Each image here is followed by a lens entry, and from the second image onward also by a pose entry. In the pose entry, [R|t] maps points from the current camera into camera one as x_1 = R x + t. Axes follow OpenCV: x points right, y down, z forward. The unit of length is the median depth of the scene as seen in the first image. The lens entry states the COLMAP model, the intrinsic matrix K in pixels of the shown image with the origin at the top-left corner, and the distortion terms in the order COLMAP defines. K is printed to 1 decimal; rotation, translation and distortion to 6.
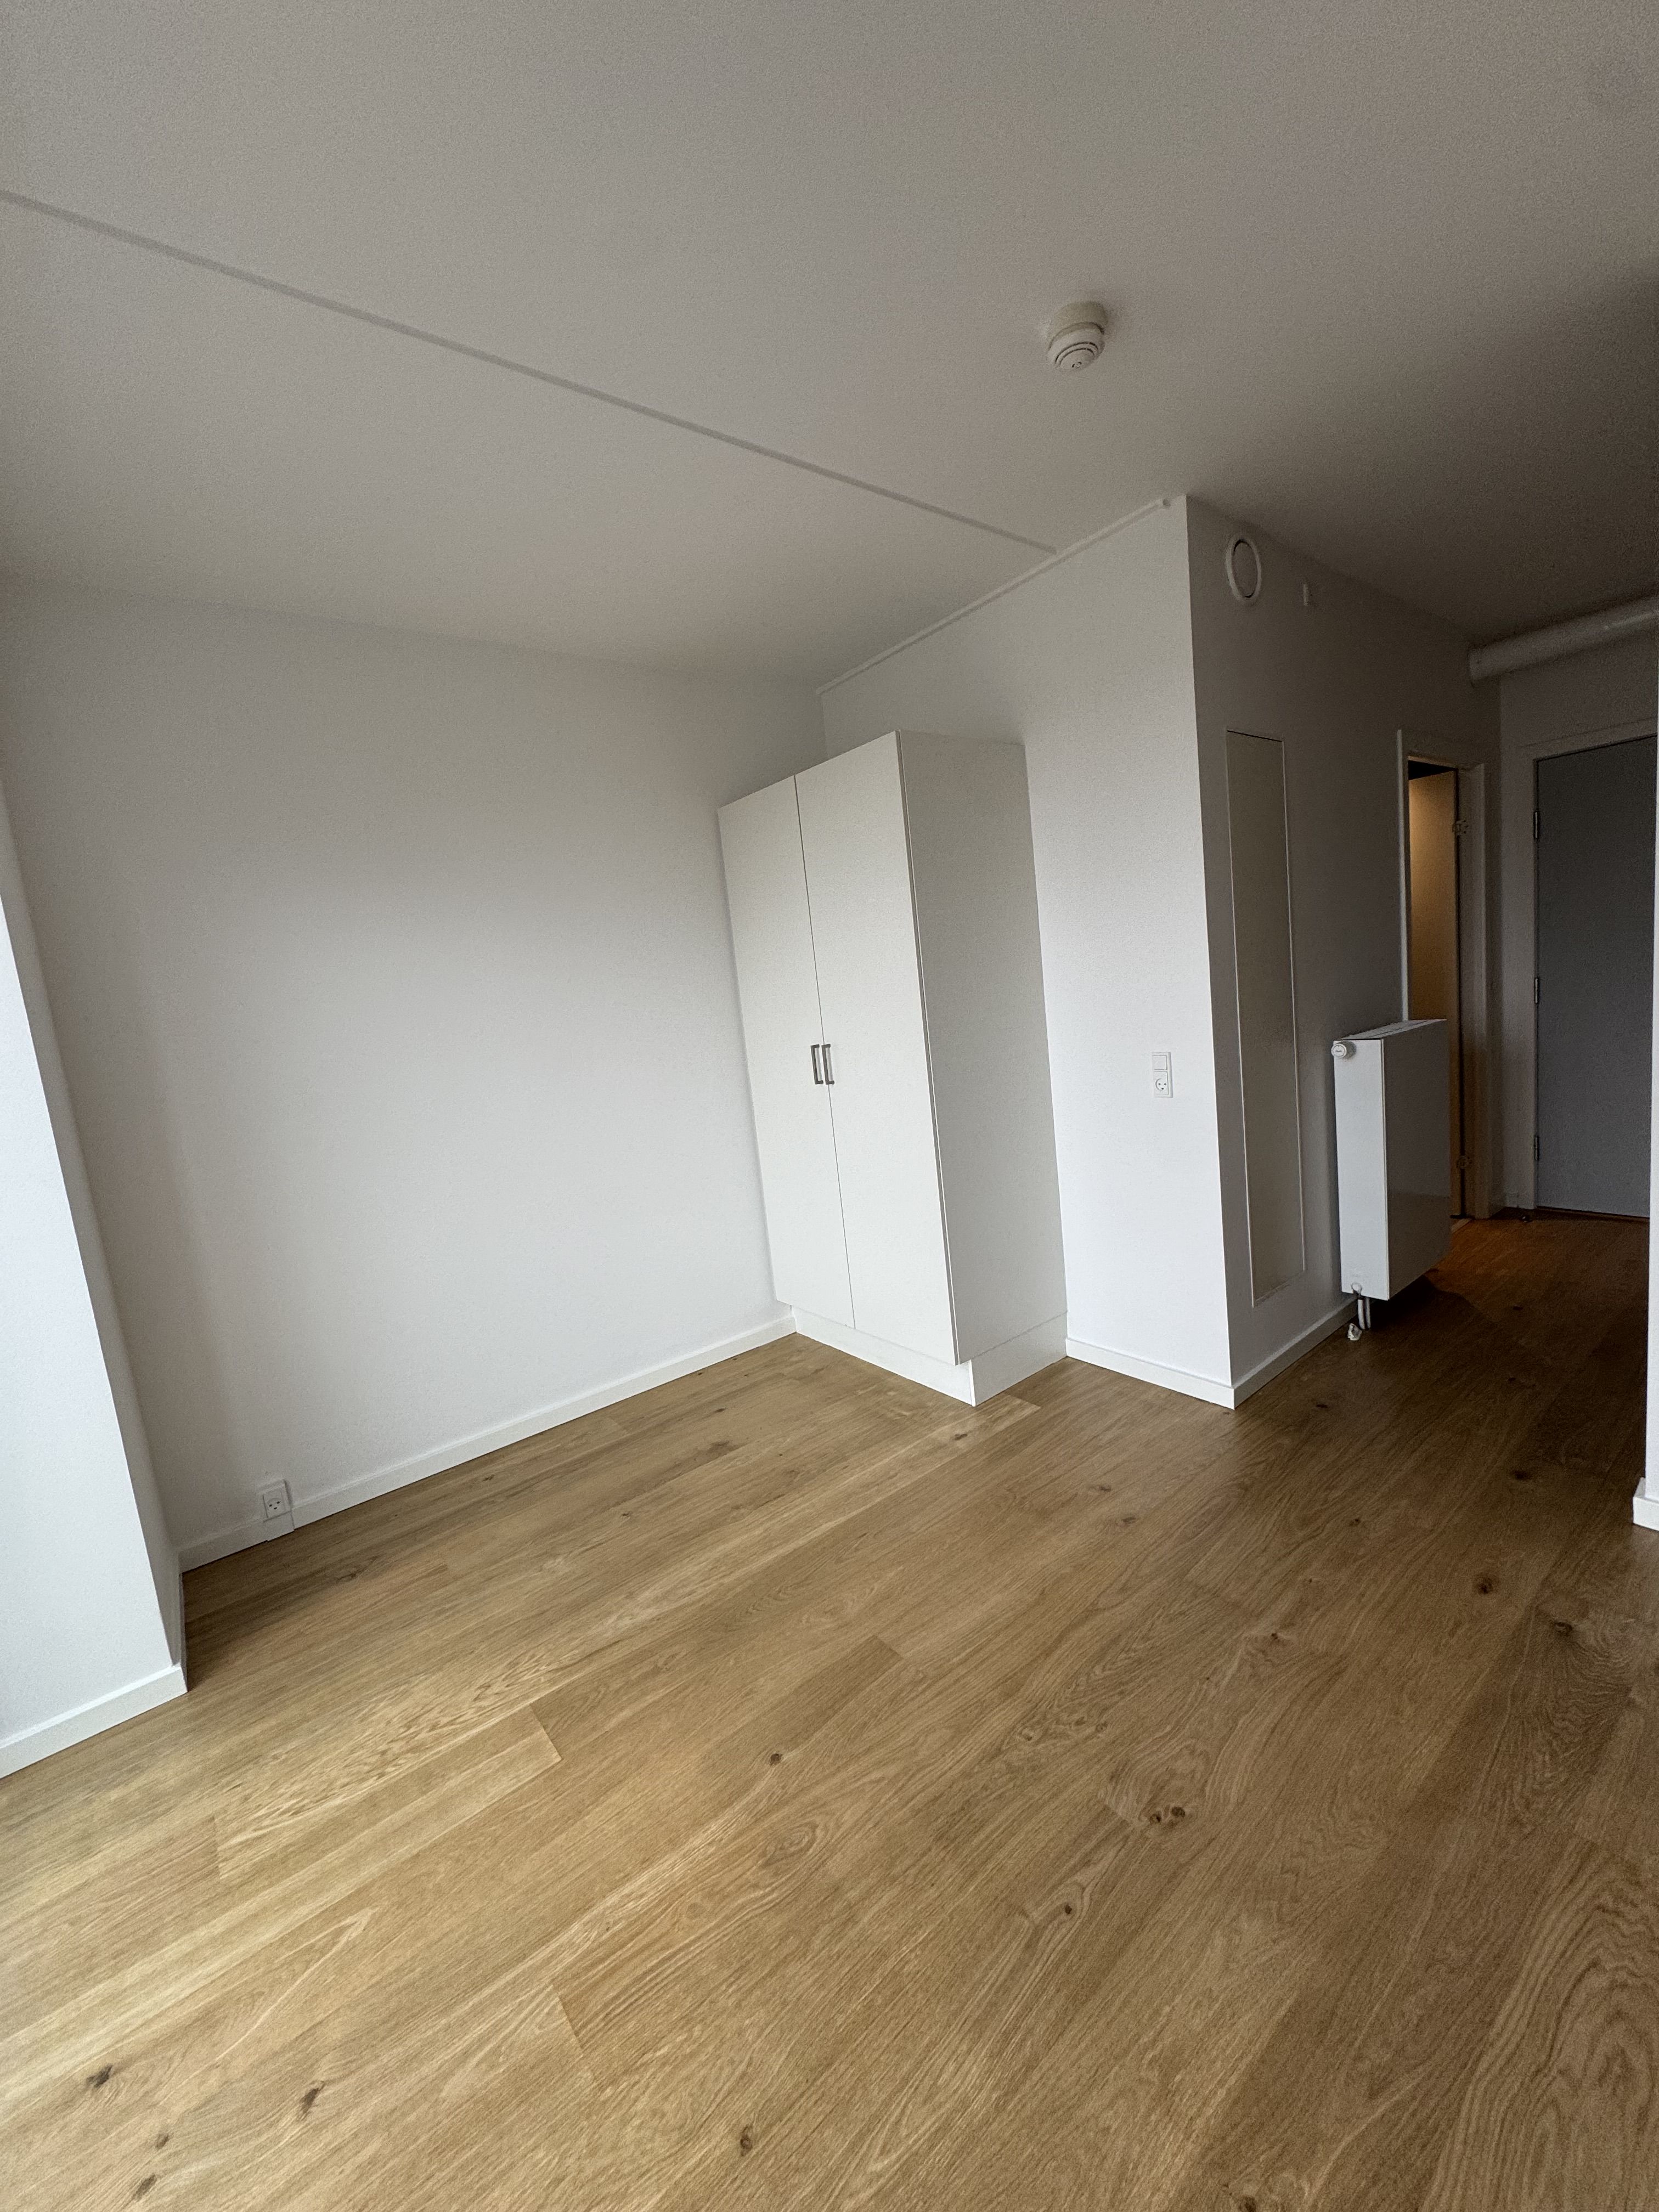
lens RADIAL K [[880.1, 0, 829.5], [0, 880.1, 1106.0], [0, 0, 1]] dist [-0.001728, -0.000111]
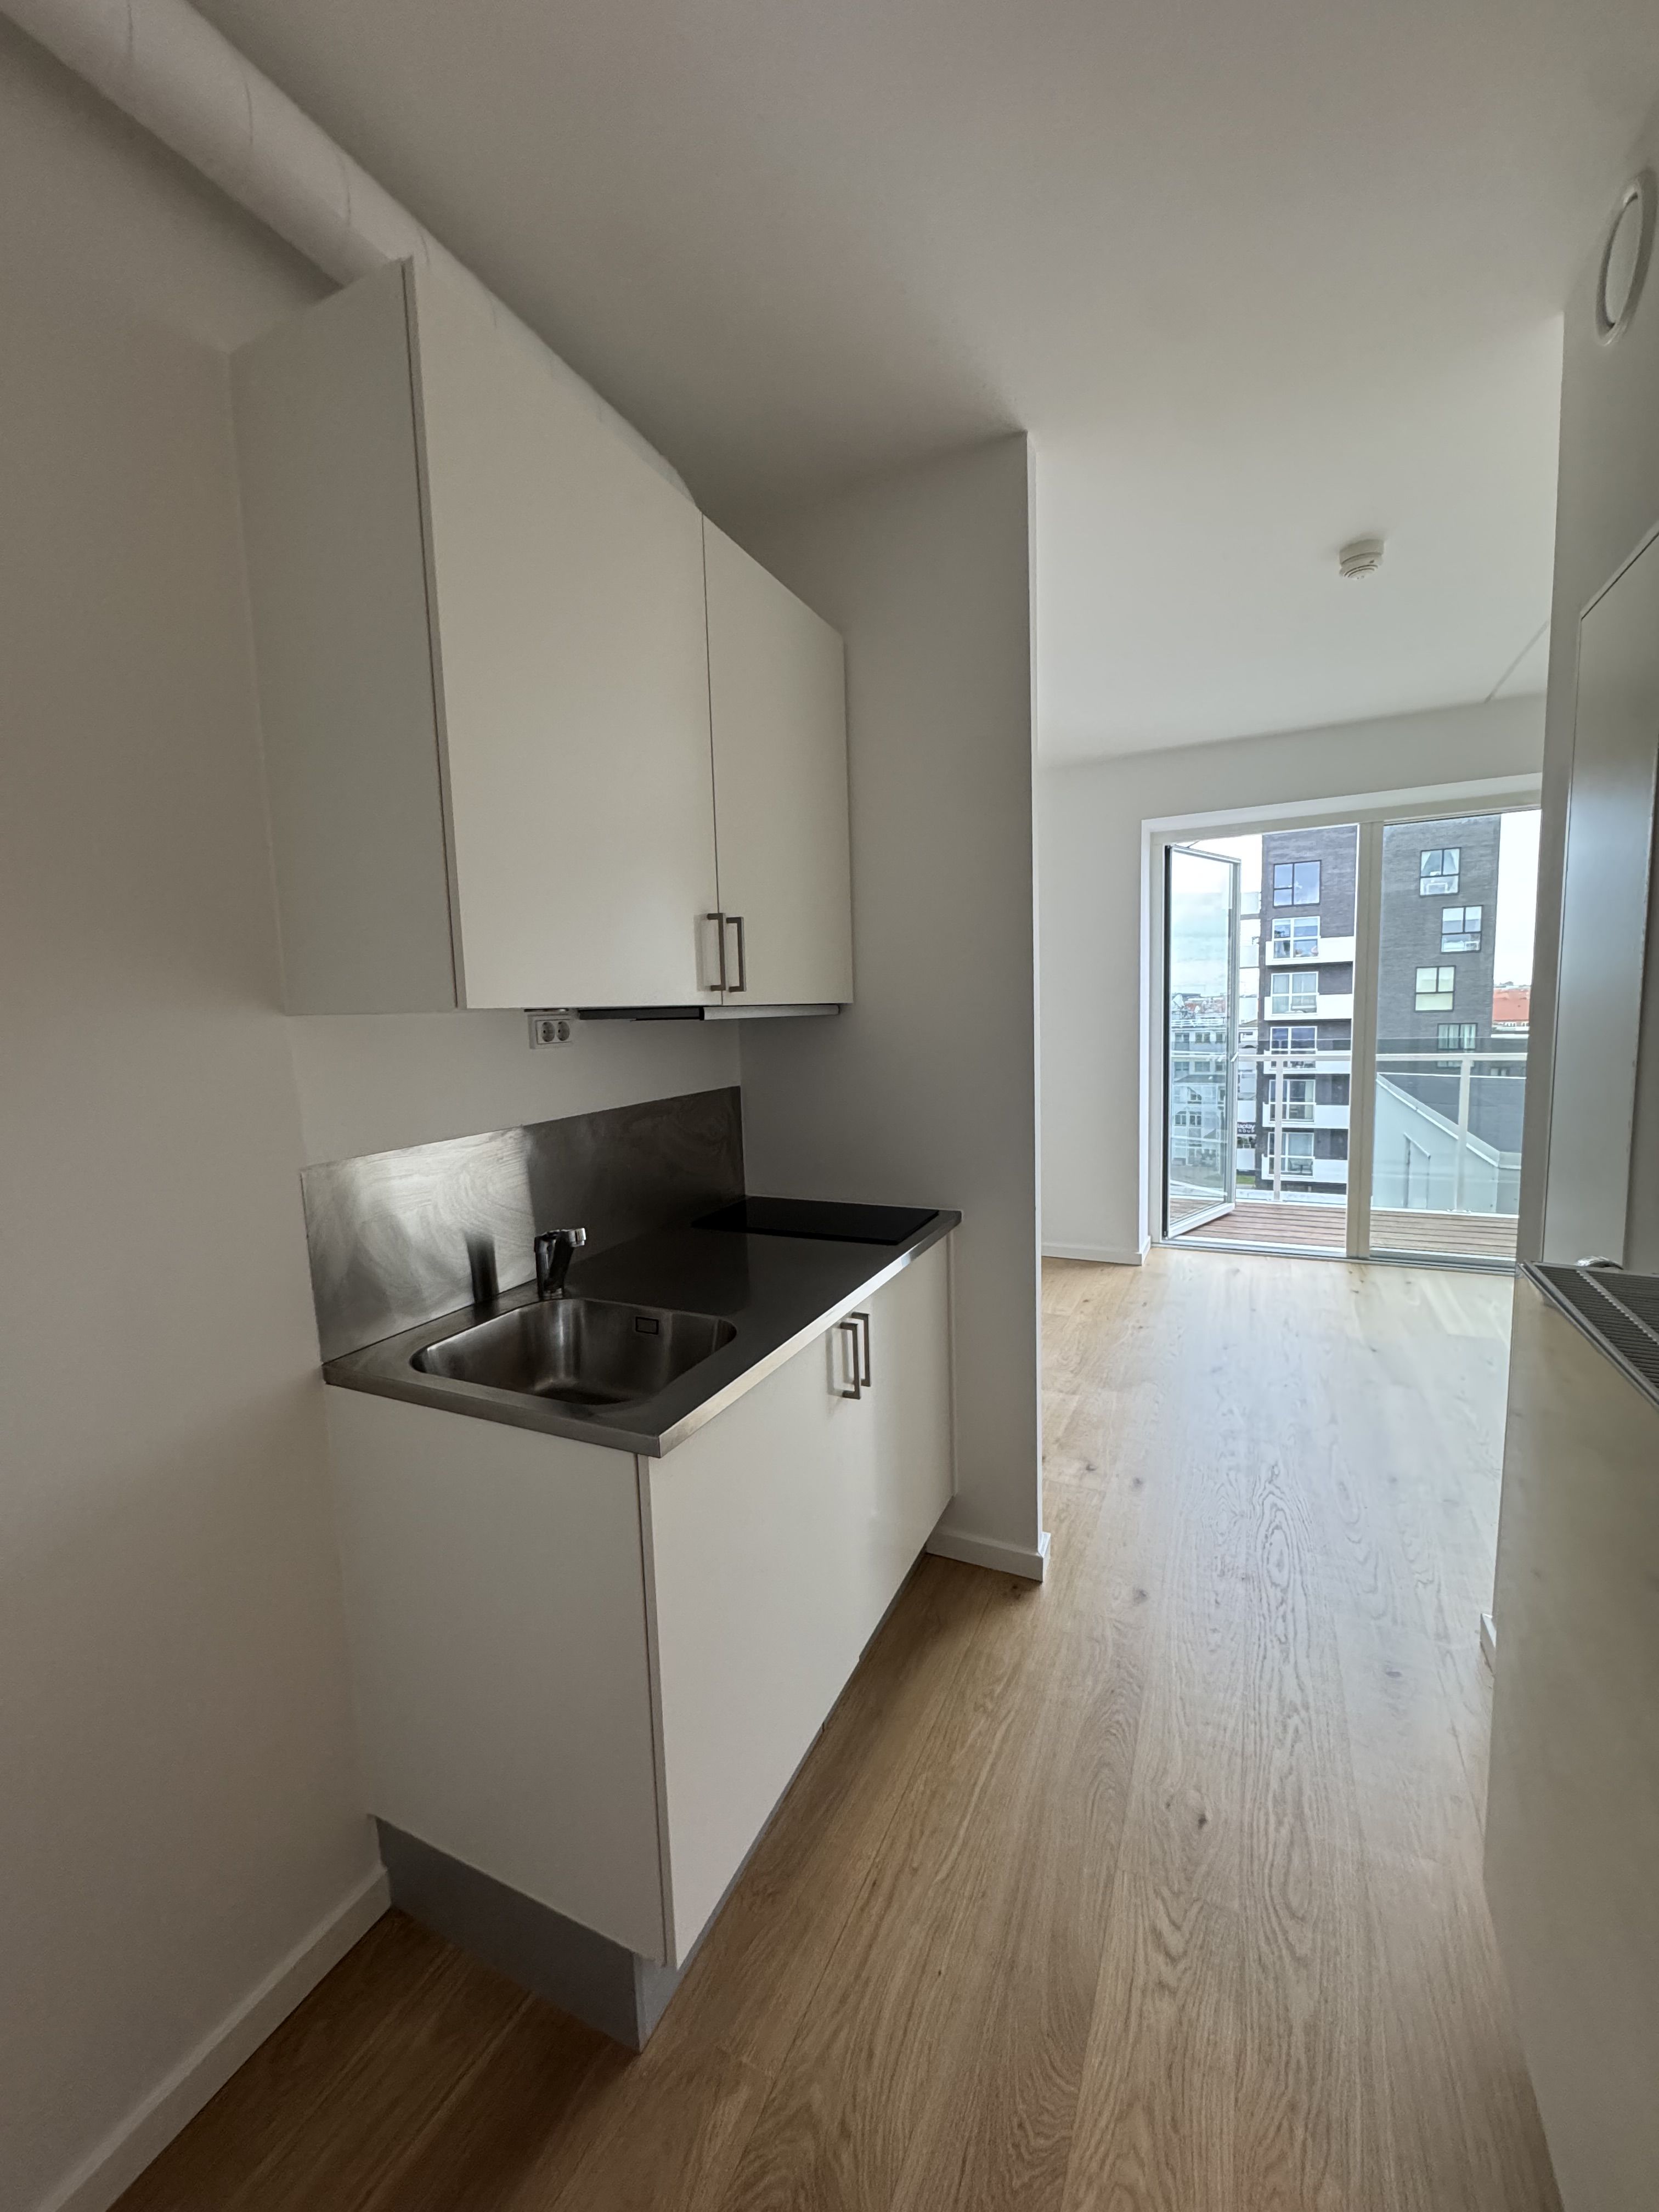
lens RADIAL K [[880.1, 0, 829.5], [0, 880.1, 1106.0], [0, 0, 1]] dist [-0.001728, -0.000111]
pose [[-0.890022, 0.179813, -0.418962, 2.130069], [0.070292, 0.962072, 0.263584, -0.533784], [0.450467, 0.205146, -0.868904, 2.401057]]
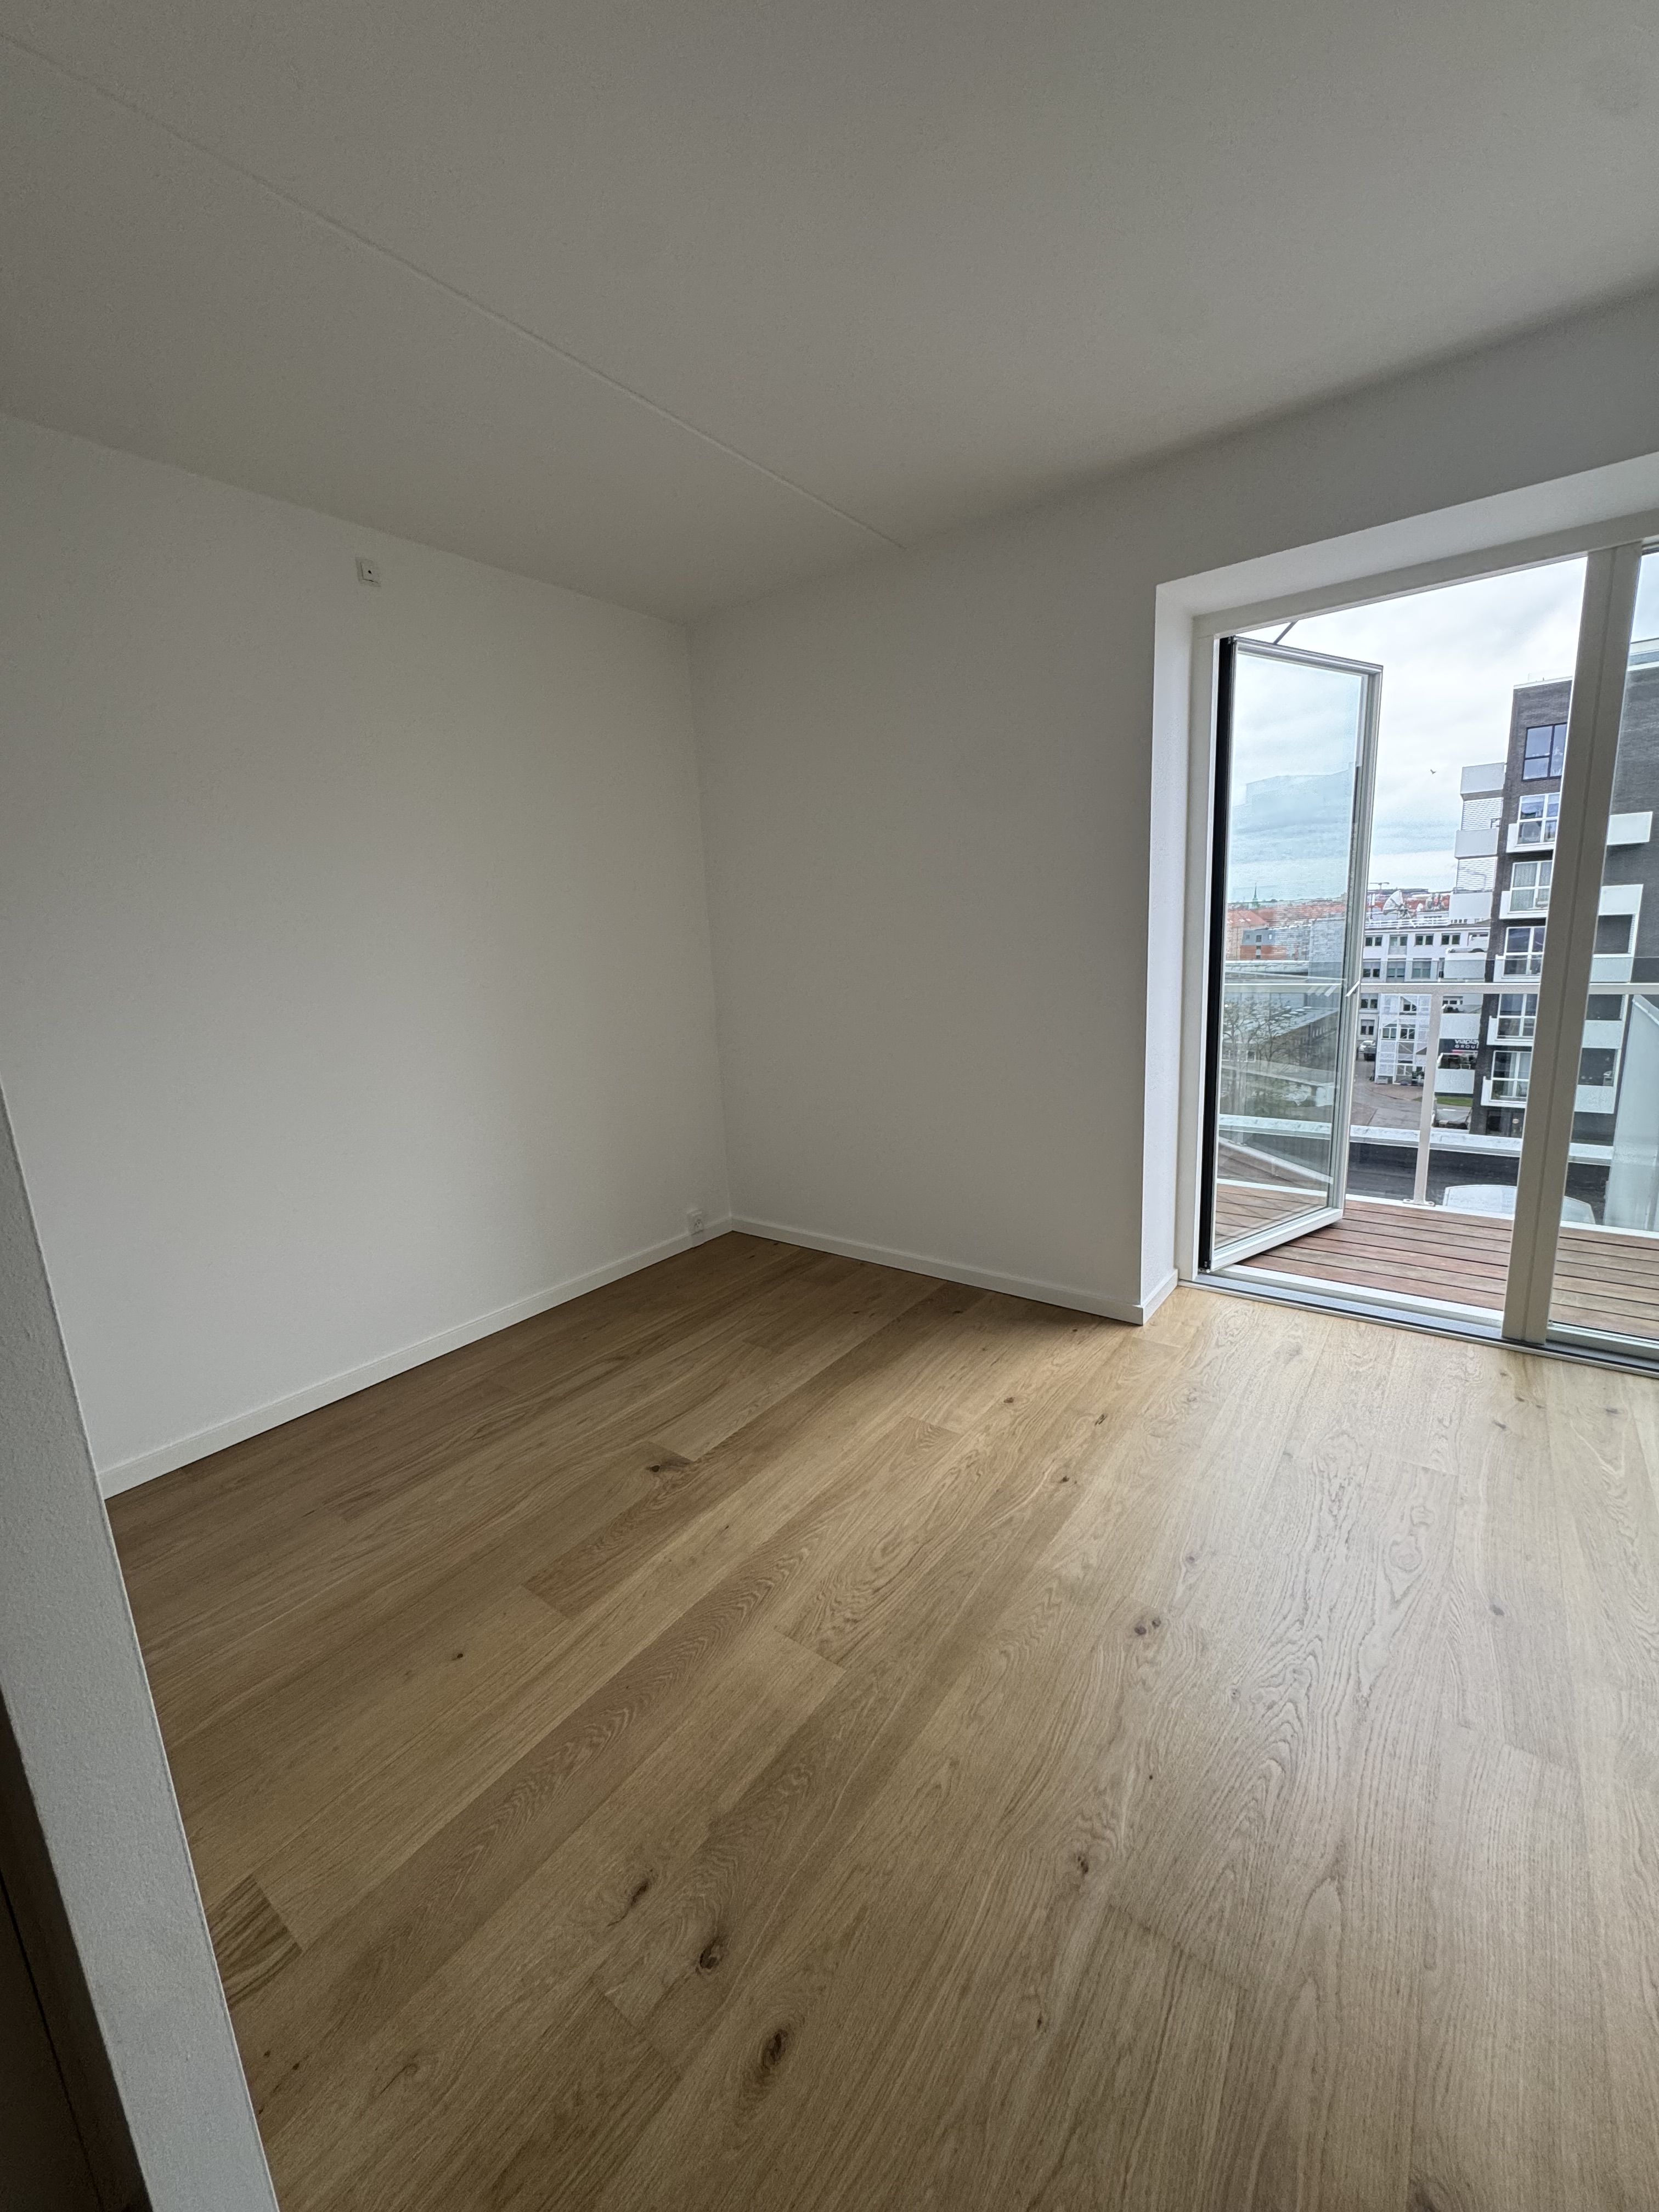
lens RADIAL K [[880.1, 0, 829.5], [0, 880.1, 1106.0], [0, 0, 1]] dist [-0.001728, -0.000111]
pose [[-0.953347, 0.201791, -0.224524, 0.922165], [0.116378, 0.931940, 0.343429, -0.316364], [0.278543, 0.301277, -0.911946, 1.754747]]
